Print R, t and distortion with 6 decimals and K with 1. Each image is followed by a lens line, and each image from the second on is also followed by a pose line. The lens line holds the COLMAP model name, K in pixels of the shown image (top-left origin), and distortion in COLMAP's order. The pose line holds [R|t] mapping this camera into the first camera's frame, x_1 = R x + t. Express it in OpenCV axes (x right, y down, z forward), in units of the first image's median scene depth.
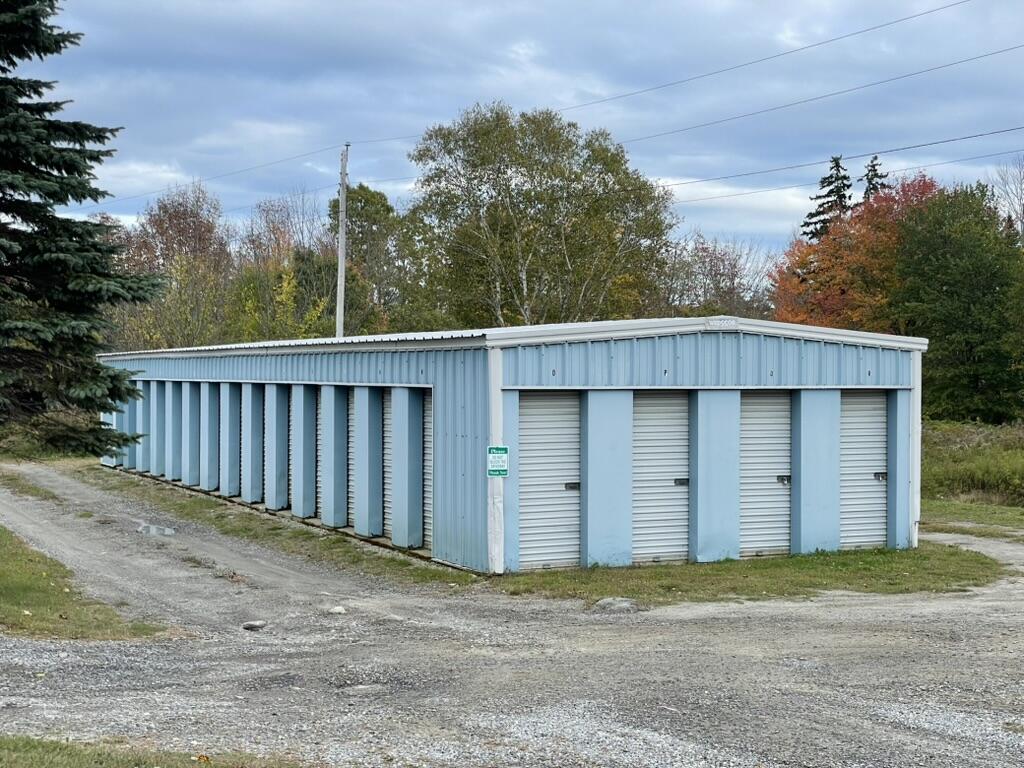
lens RADIAL K [[1523.5, 0, 511.7], [0, 1523.5, 385.3], [0, 0, 1]] dist [0.097098, 0.000000]
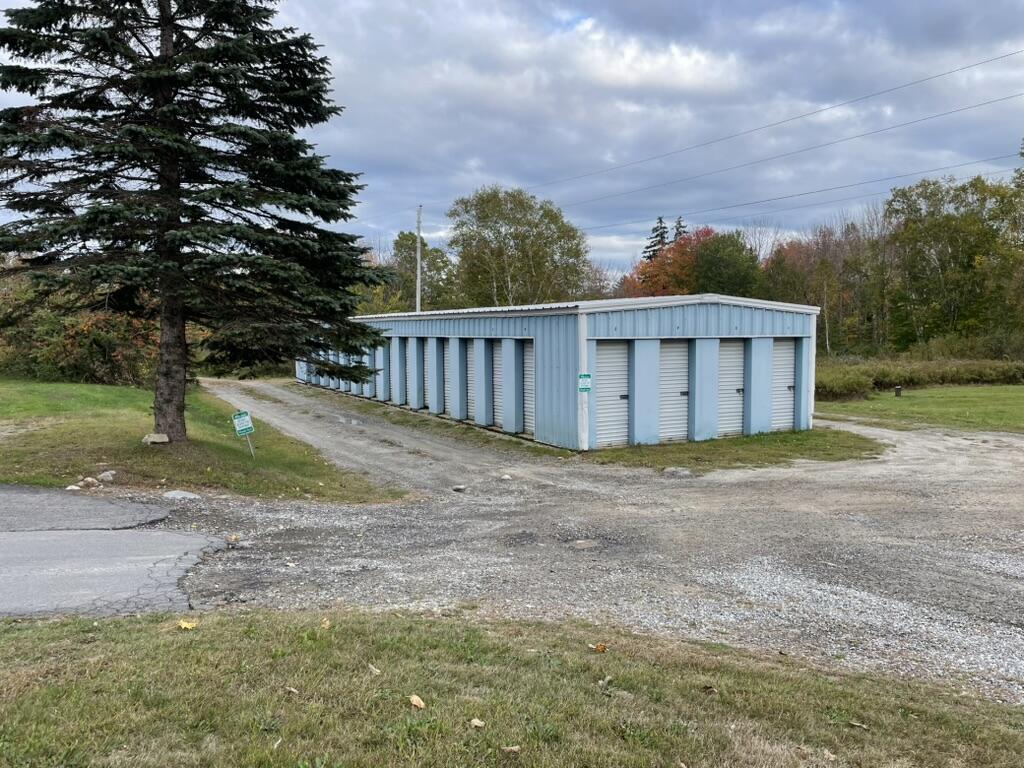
lens RADIAL K [[771.1, 0, 512.8], [0, 771.1, 387.7], [0, 0, 1]] dist [0.090125, -0.113630]
pose [[0.999049, -0.009701, 0.042515, -0.107495], [0.006902, 0.997829, 0.065494, -0.000208], [-0.043059, -0.065138, 0.996947, 0.149359]]
